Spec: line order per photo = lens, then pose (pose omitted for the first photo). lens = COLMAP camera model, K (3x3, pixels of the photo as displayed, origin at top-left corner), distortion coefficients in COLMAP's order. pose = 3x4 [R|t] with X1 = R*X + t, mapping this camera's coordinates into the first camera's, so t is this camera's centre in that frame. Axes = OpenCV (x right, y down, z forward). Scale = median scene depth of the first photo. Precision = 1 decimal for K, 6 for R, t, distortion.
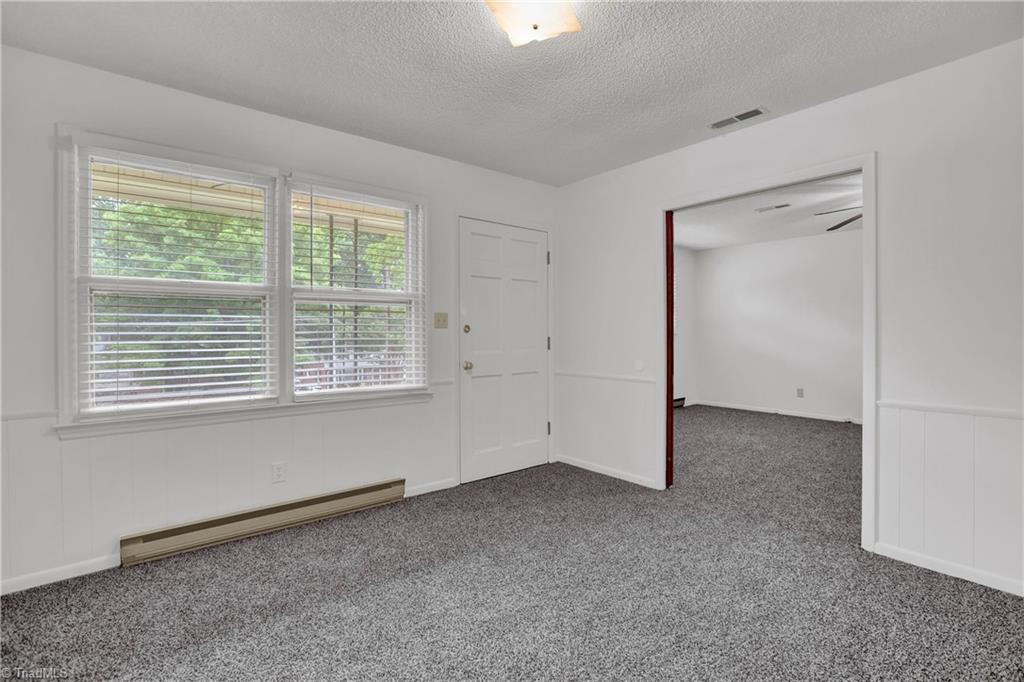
lens RADIAL K [[480.6, 0, 509.3], [0, 480.6, 334.4], [0, 0, 1]] dist [-0.023661, 0.006678]
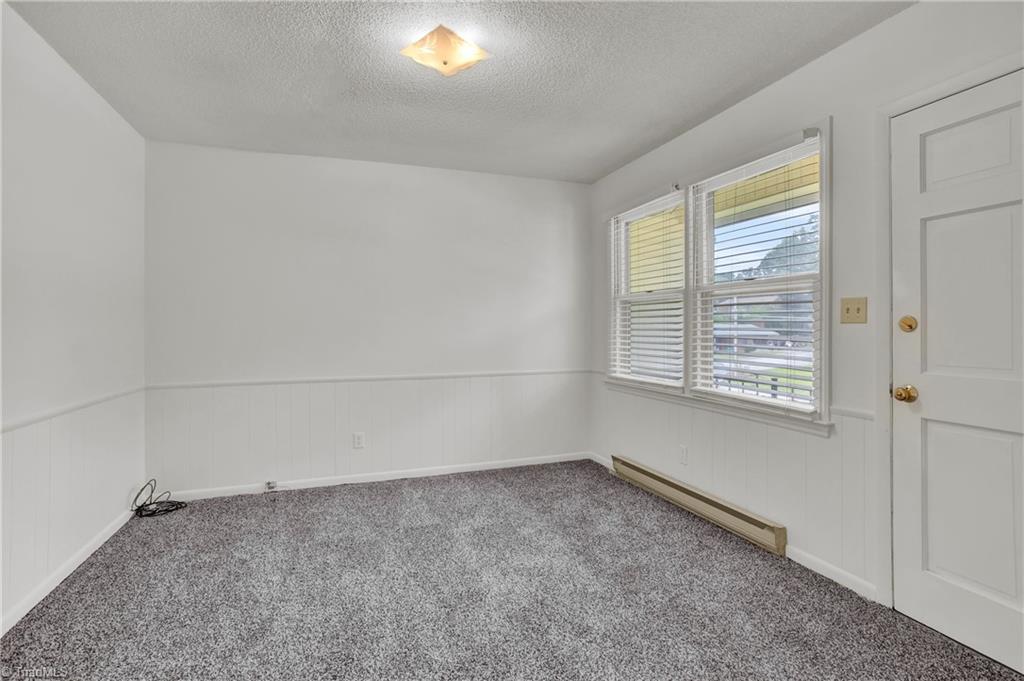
lens RADIAL K [[480.6, 0, 513.0], [0, 480.6, 336.2], [0, 0, 1]] dist [-0.023661, 0.006678]
pose [[-0.318922, 0.014741, -0.947666, 0.587043], [-0.006271, 0.999824, 0.017663, -0.004410], [0.947760, 0.011576, -0.318773, 0.822690]]
